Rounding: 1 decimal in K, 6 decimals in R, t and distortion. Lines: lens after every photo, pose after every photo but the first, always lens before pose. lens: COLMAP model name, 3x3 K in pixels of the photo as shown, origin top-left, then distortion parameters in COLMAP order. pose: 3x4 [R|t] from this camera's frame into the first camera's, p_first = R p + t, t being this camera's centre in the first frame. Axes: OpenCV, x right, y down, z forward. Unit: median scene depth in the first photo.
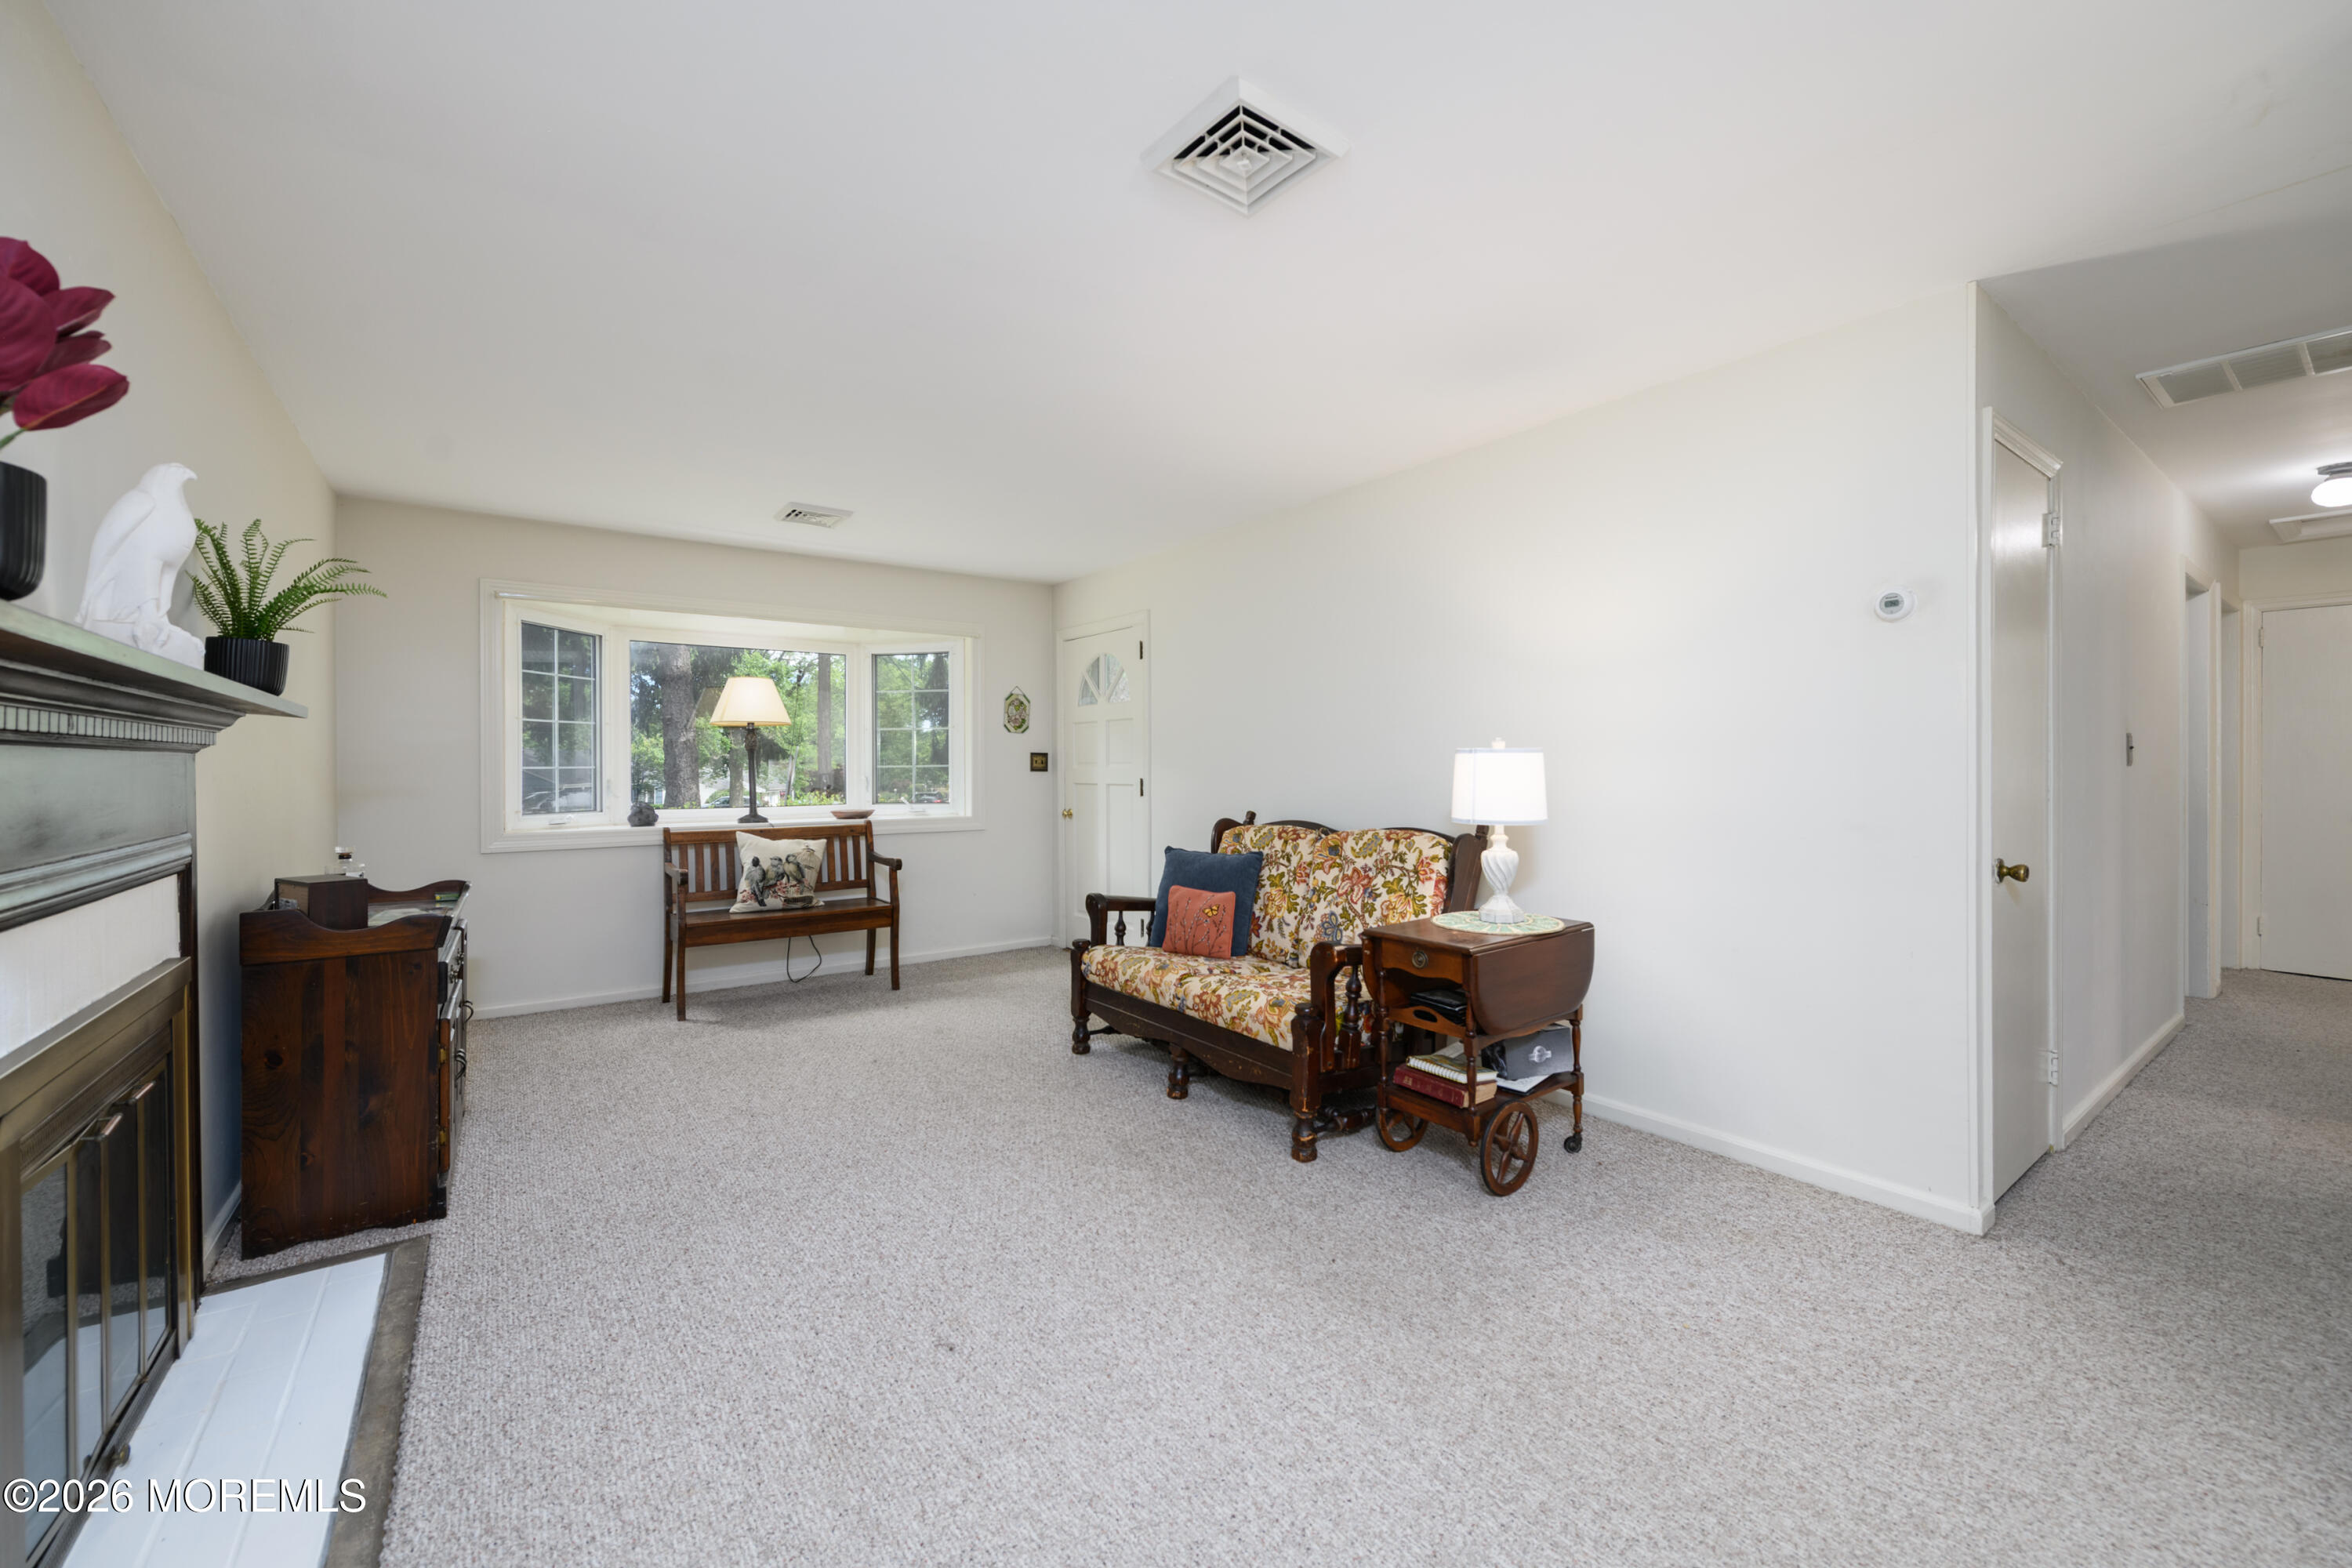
lens RADIAL K [[934.1, 0, 1177.9], [0, 934.1, 767.0], [0, 0, 1]] dist [-0.000727, -0.000625]
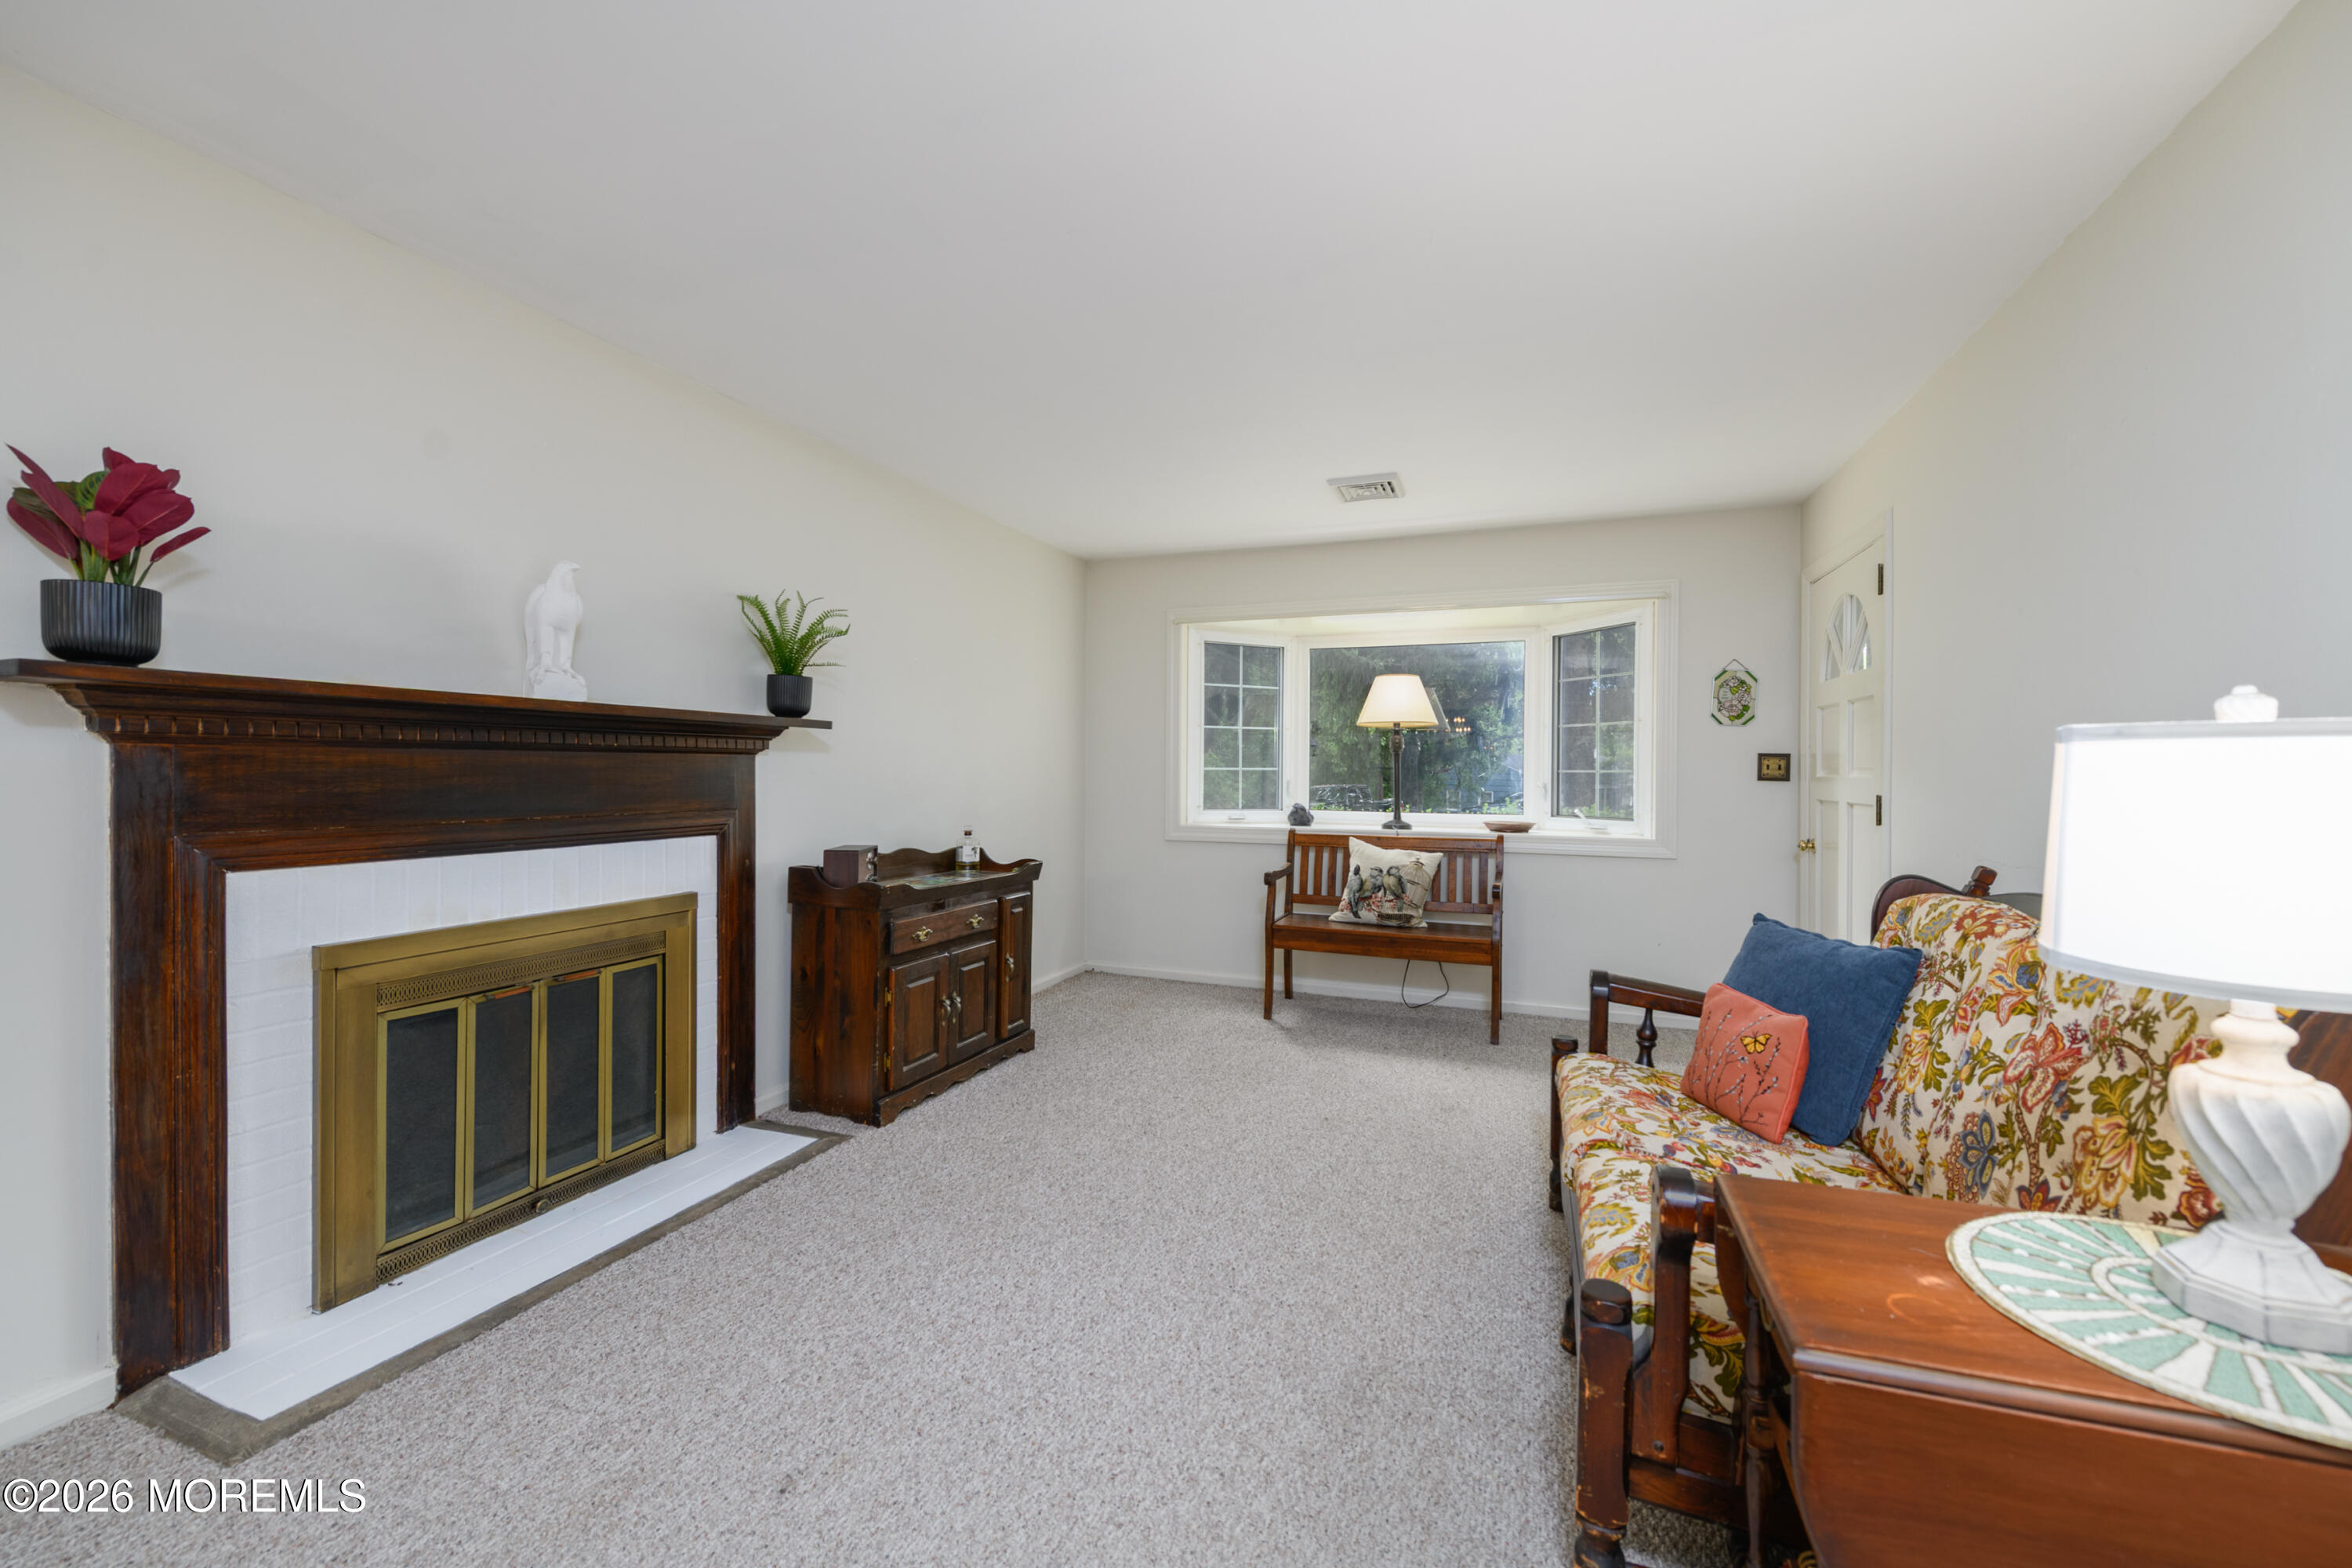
lens RADIAL K [[934.1, 0, 1177.9], [0, 934.1, 767.0], [0, 0, 1]] dist [-0.000727, -0.000625]
pose [[0.541983, 0.006551, -0.840364, 0.294041], [-0.010500, 0.999944, 0.001023, -0.002410], [0.840324, 0.008269, 0.542022, 0.405098]]
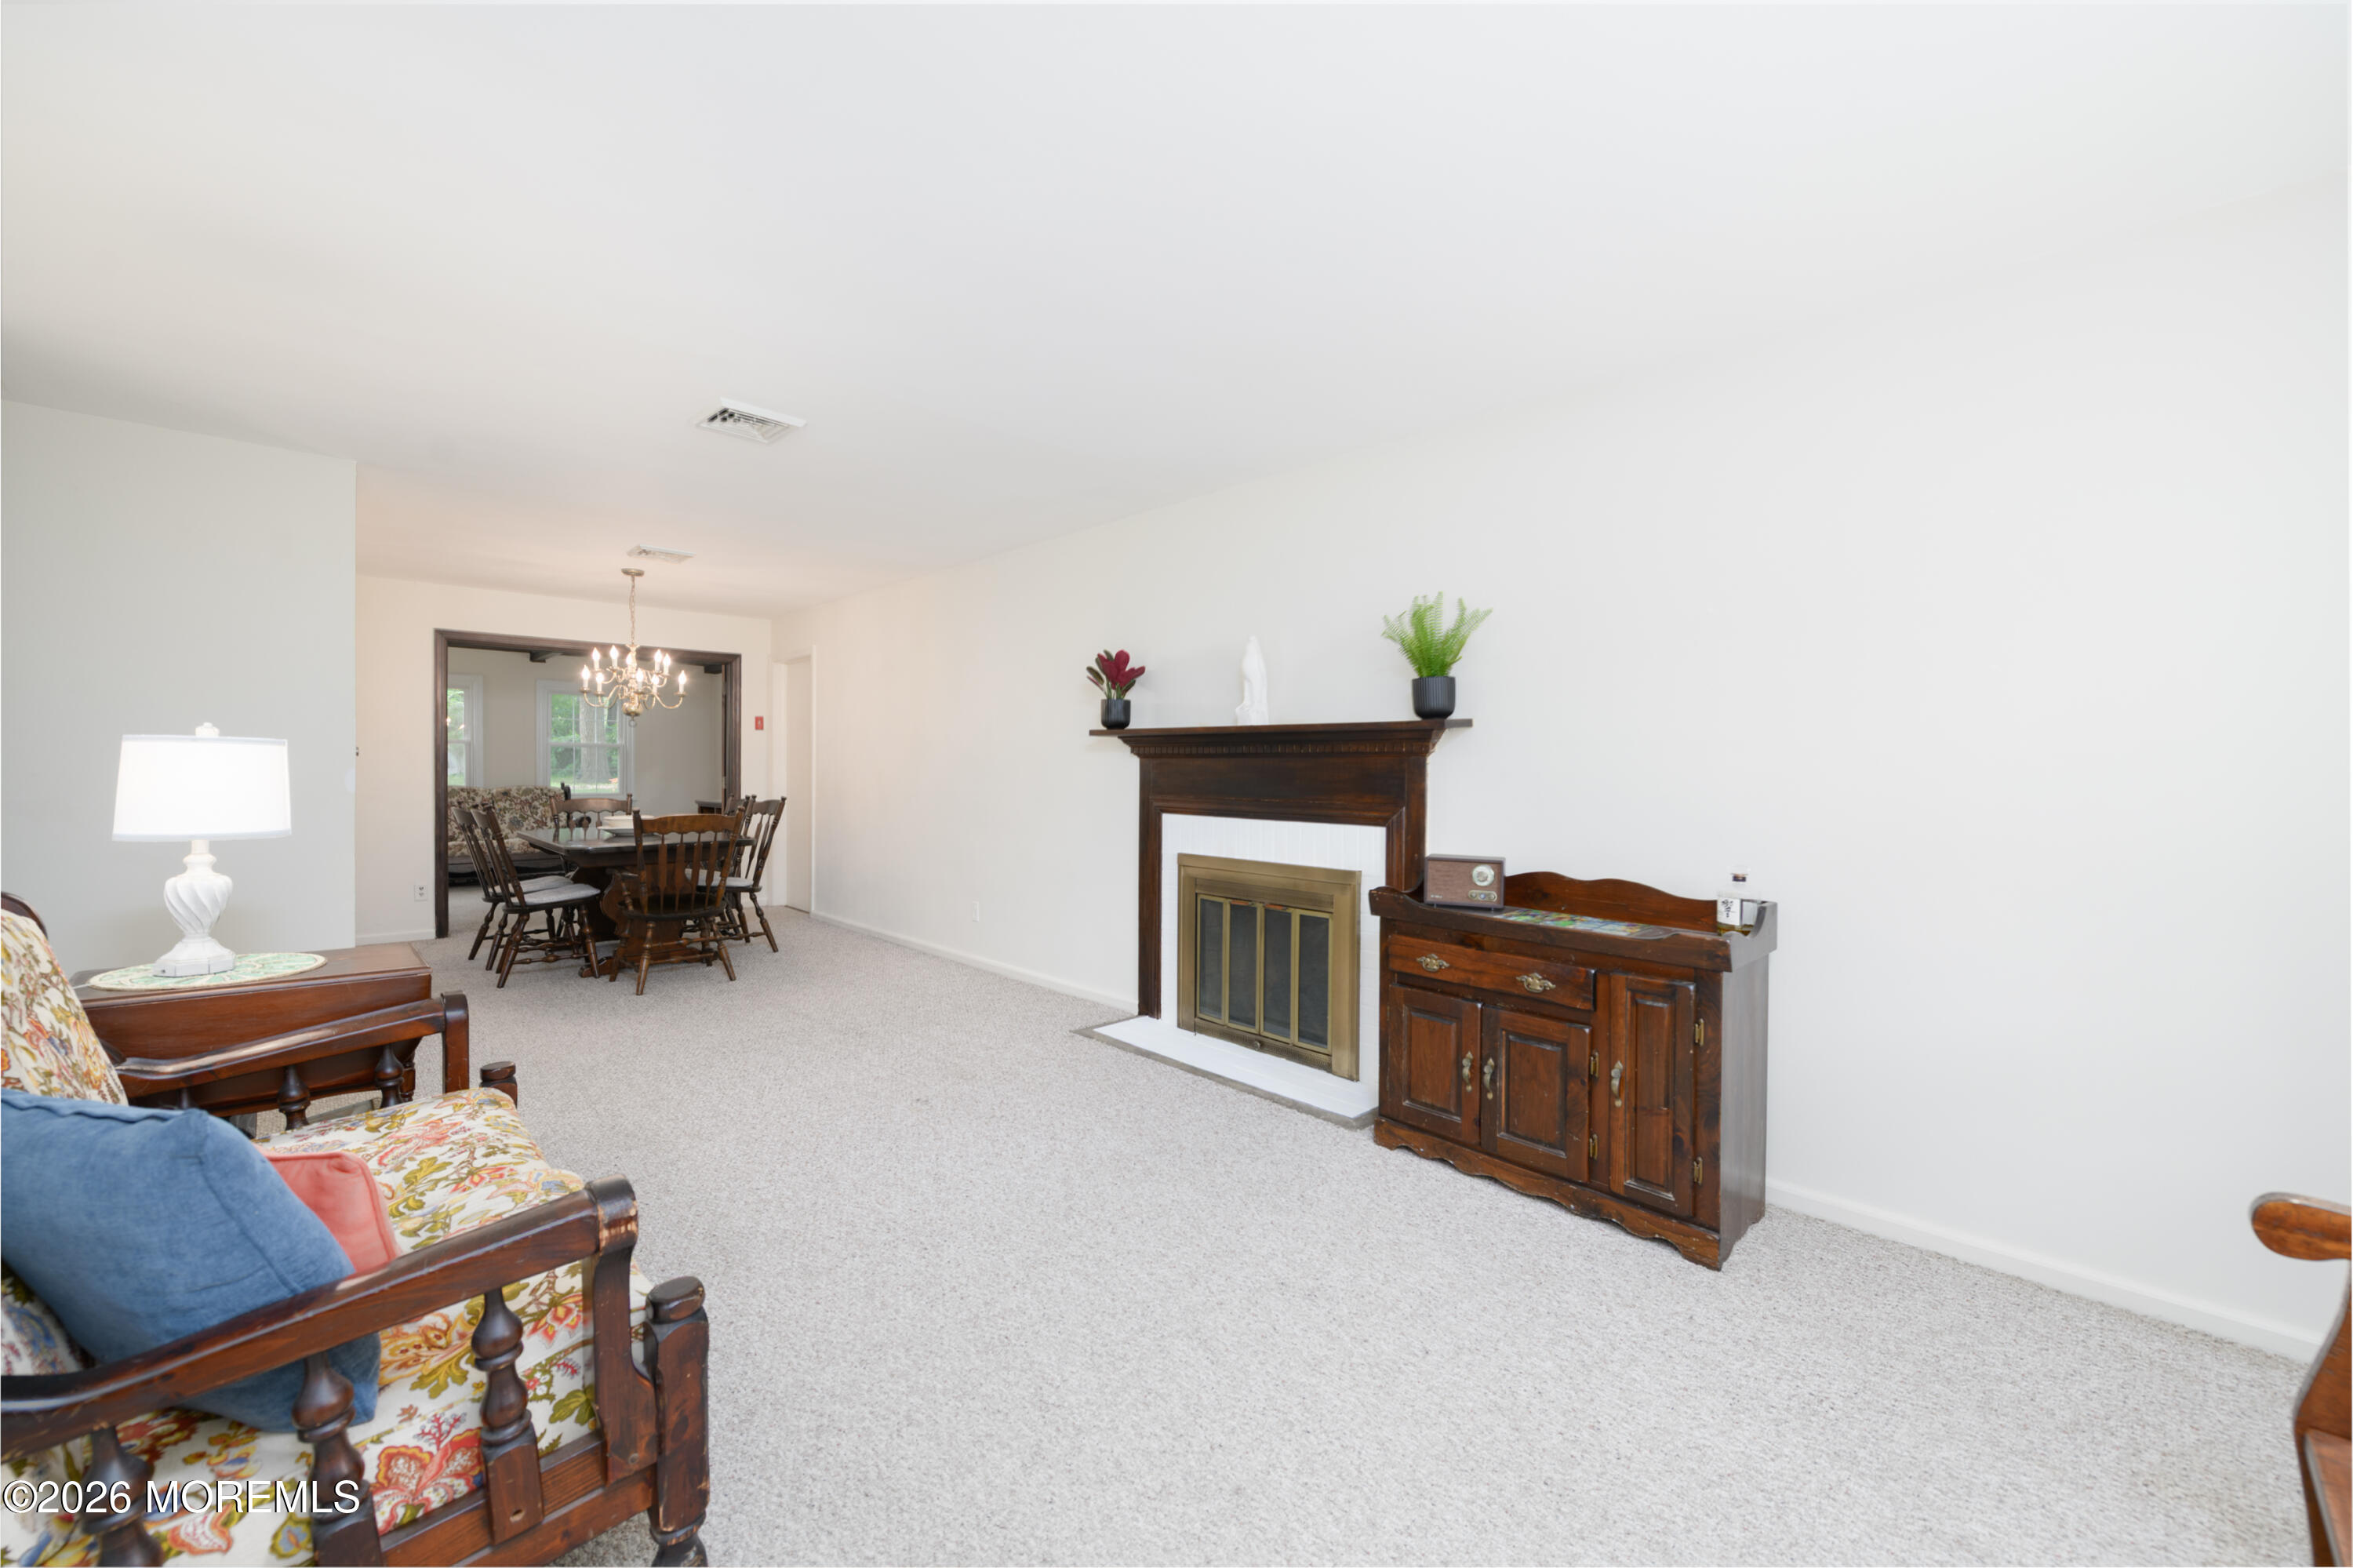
lens RADIAL K [[924.2, 0, 1177.8], [0, 924.2, 770.3], [0, 0, 1]] dist [-0.000091, -0.000130]
pose [[-0.990347, -0.003708, -0.138561, -0.229789], [-0.004786, 0.999961, 0.007446, -0.001585], [0.138528, 0.008037, -0.990326, 1.322182]]
